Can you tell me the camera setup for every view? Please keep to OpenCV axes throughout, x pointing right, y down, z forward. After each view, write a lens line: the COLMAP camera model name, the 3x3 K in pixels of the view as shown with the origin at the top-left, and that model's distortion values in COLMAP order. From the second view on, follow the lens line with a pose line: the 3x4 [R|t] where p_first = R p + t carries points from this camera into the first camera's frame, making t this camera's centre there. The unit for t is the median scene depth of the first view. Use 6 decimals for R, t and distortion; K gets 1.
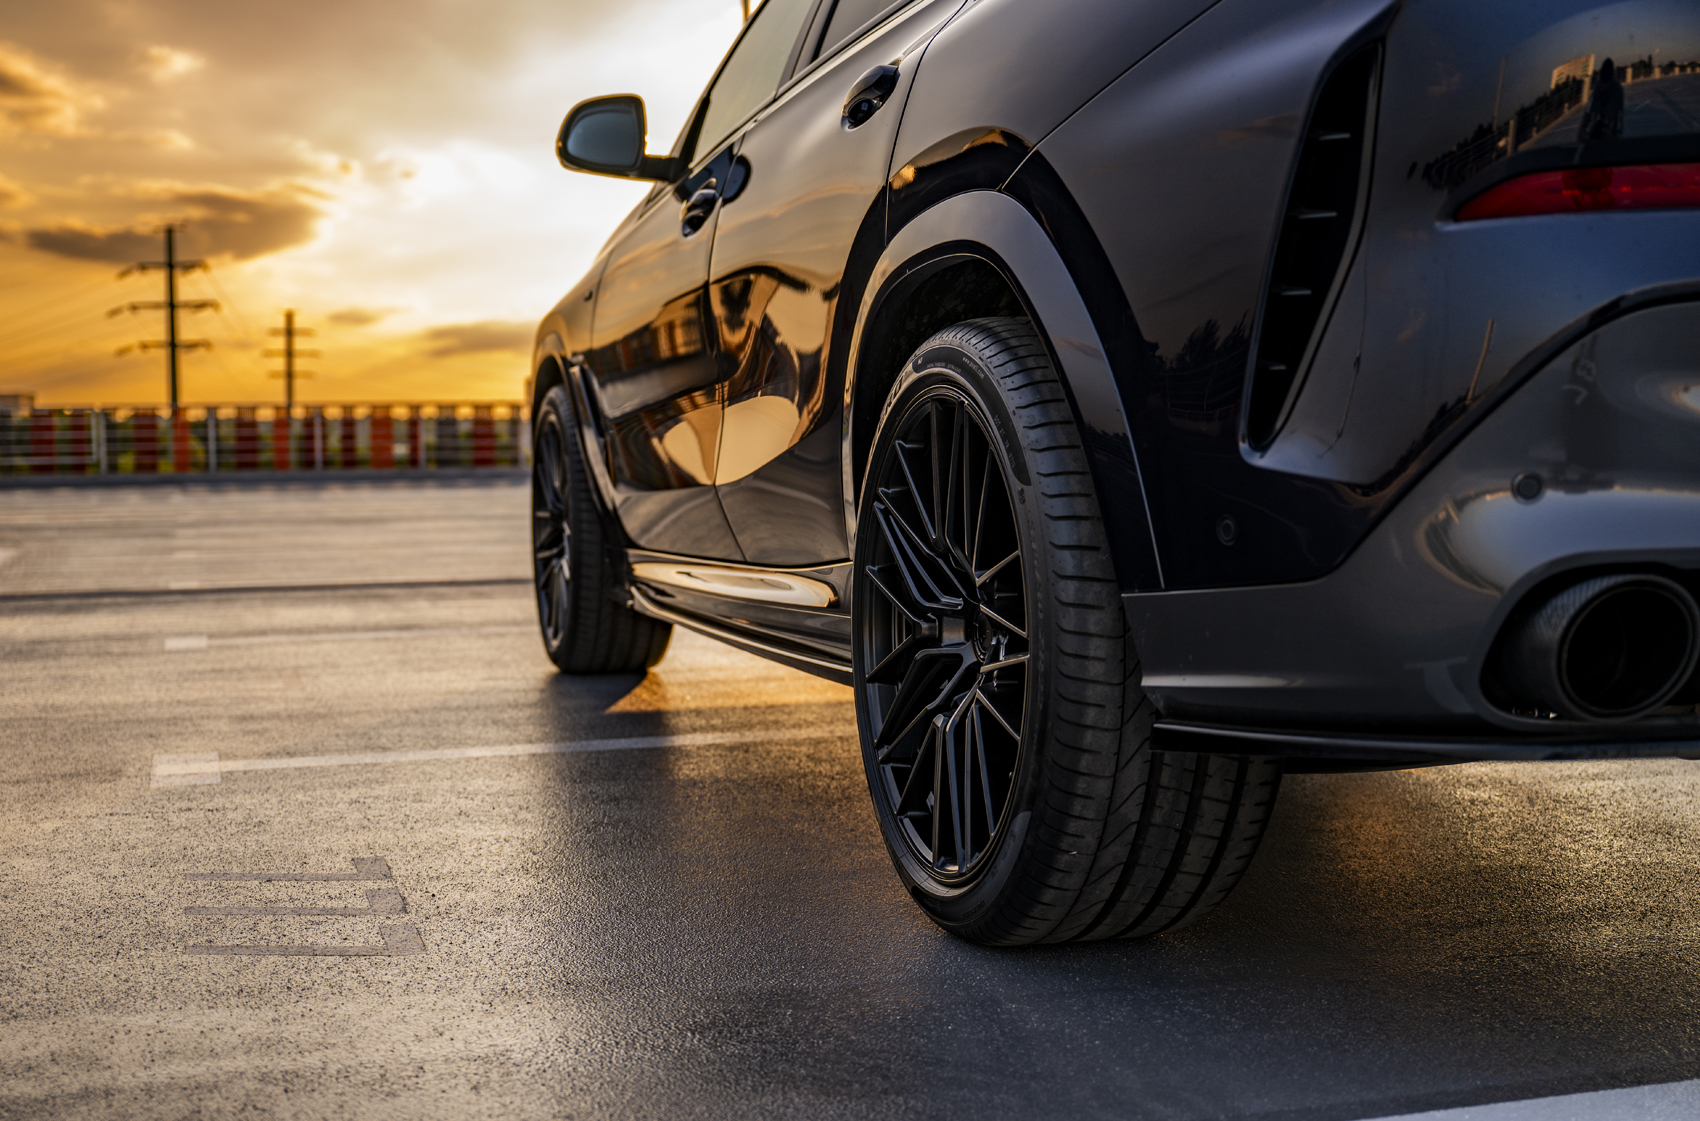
lens RADIAL K [[1985.7, 0, 850.0], [0, 1985.7, 560.5], [0, 0, 1]] dist [0.008914, 0.014070]
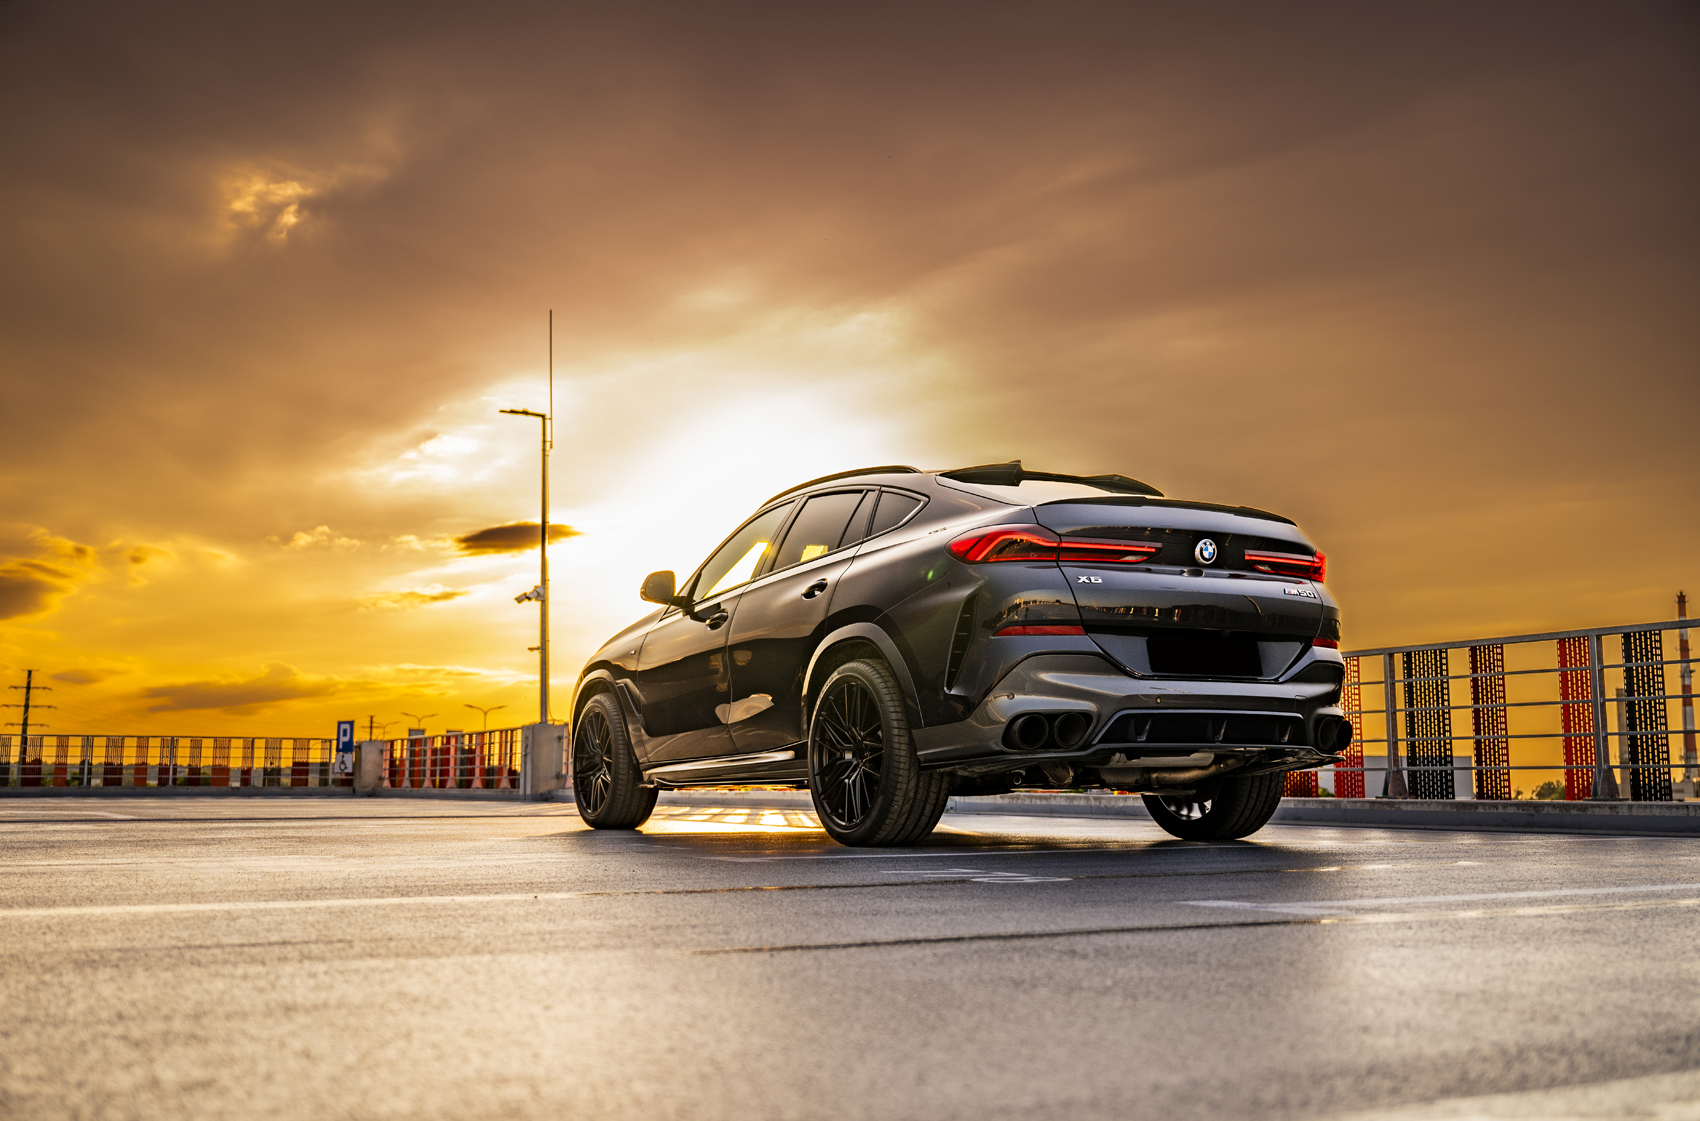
lens RADIAL K [[1688.5, 0, 850.0], [0, 1688.5, 560.5], [0, 0, 1]] dist [0.005006, 0.004170]
pose [[0.977507, 0.035961, 0.207816, -0.606521], [0.005958, 0.980255, -0.197647, 0.307927], [-0.210821, 0.194439, 0.957992, -1.953627]]
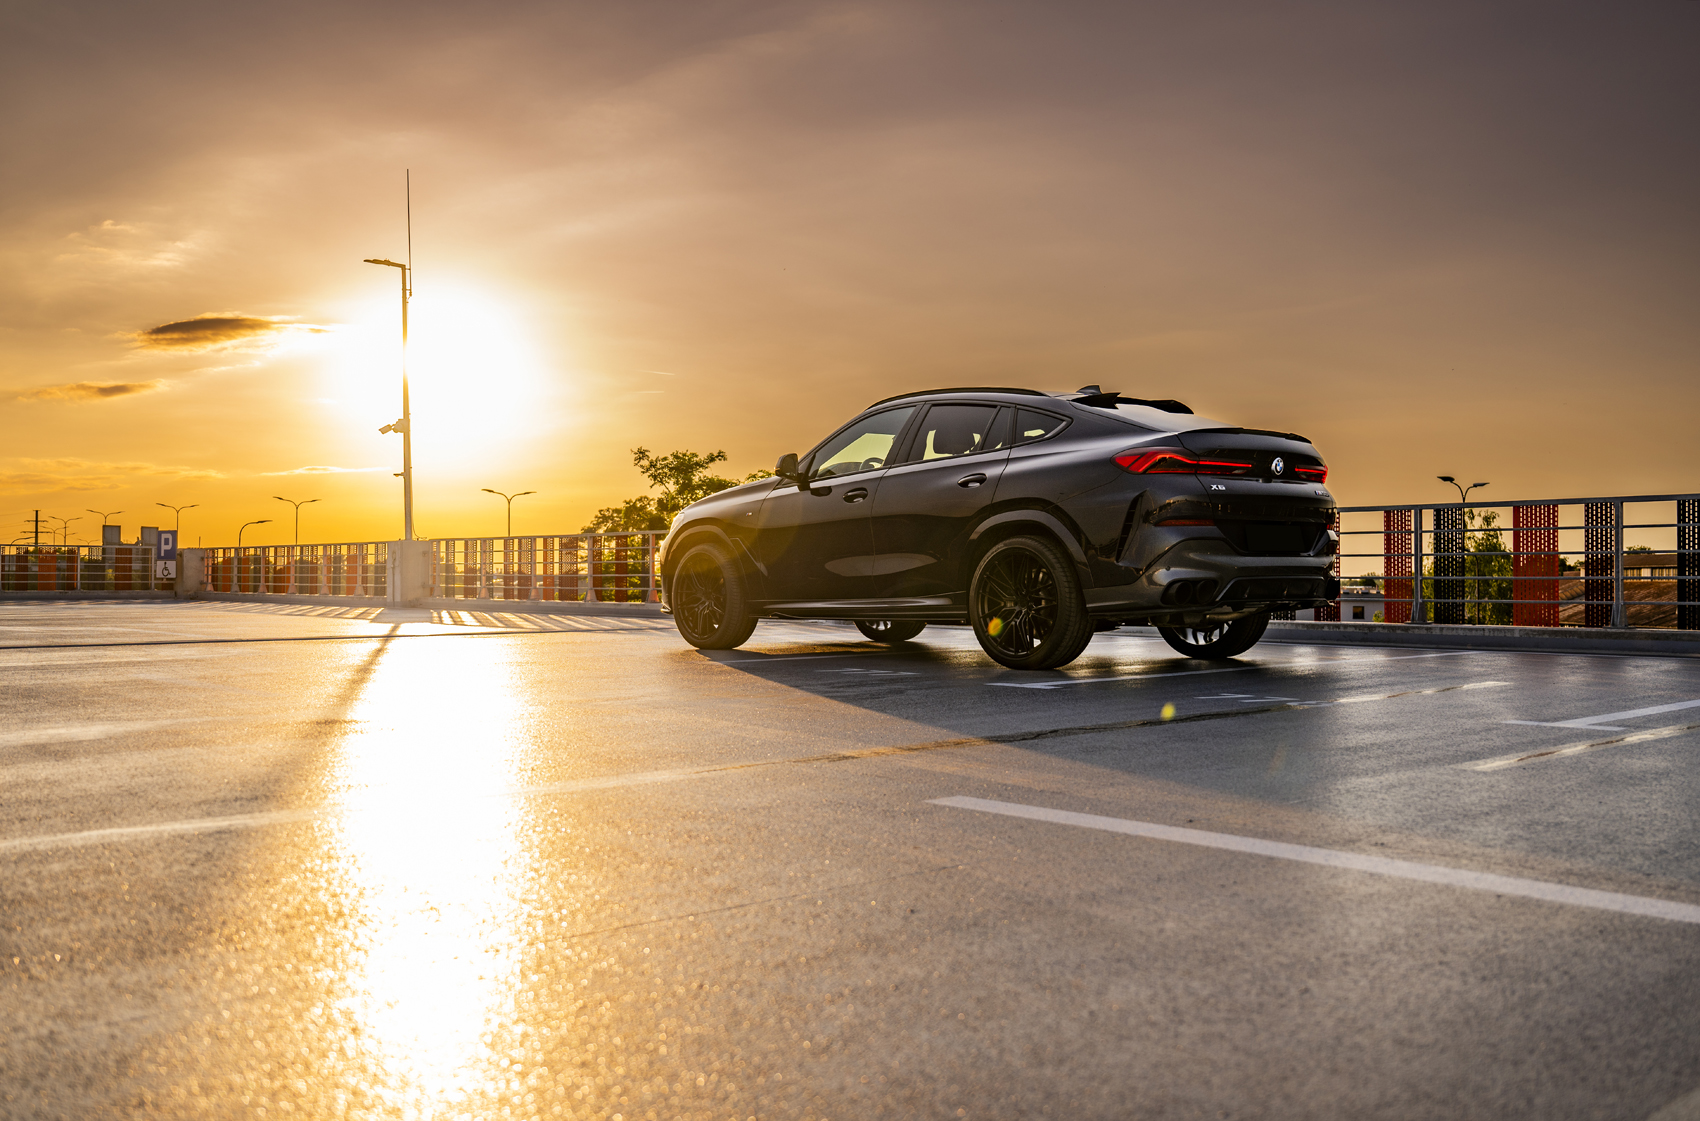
lens RADIAL K [[1490.3, 0, 850.0], [0, 1490.3, 560.5], [0, 0, 1]] dist [-0.000824, -0.002975]
pose [[0.902158, 0.013797, 0.431185, -1.995957], [0.020112, 0.997057, -0.073985, 0.206549], [-0.430936, 0.075418, 0.899225, -2.167628]]
